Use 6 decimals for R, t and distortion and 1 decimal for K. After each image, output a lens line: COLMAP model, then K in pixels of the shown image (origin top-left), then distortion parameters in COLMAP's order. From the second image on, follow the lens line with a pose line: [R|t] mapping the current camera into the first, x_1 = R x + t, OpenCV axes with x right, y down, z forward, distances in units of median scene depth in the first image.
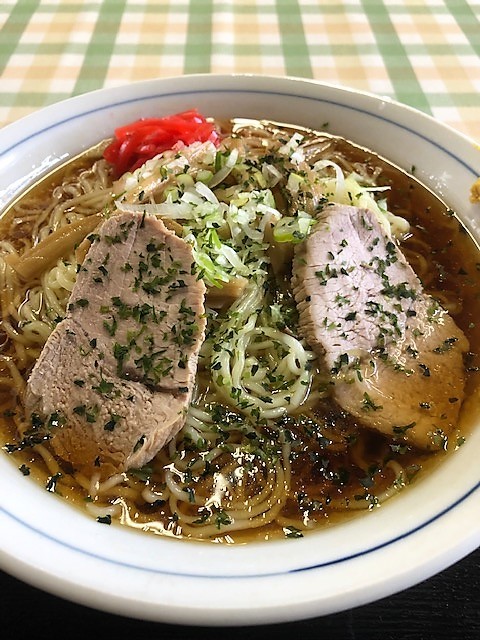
lens RADIAL K [[543.1, 0, 241.6], [0, 543.1, 319.3], [0, 0, 1]] dist [0.052844, -0.099170]
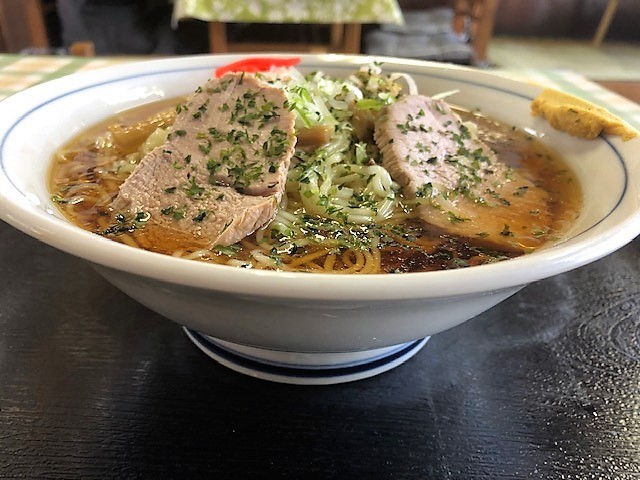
lens RADIAL K [[543.1, 0, 320.4], [0, 543.1, 240.3], [0, 0, 1]] dist [0.052844, -0.099170]
pose [[0.999782, 0.017645, 0.011136, -0.026207], [-0.012254, 0.928516, -0.371090, 0.563095], [-0.016887, 0.370873, 0.928530, 0.081510]]
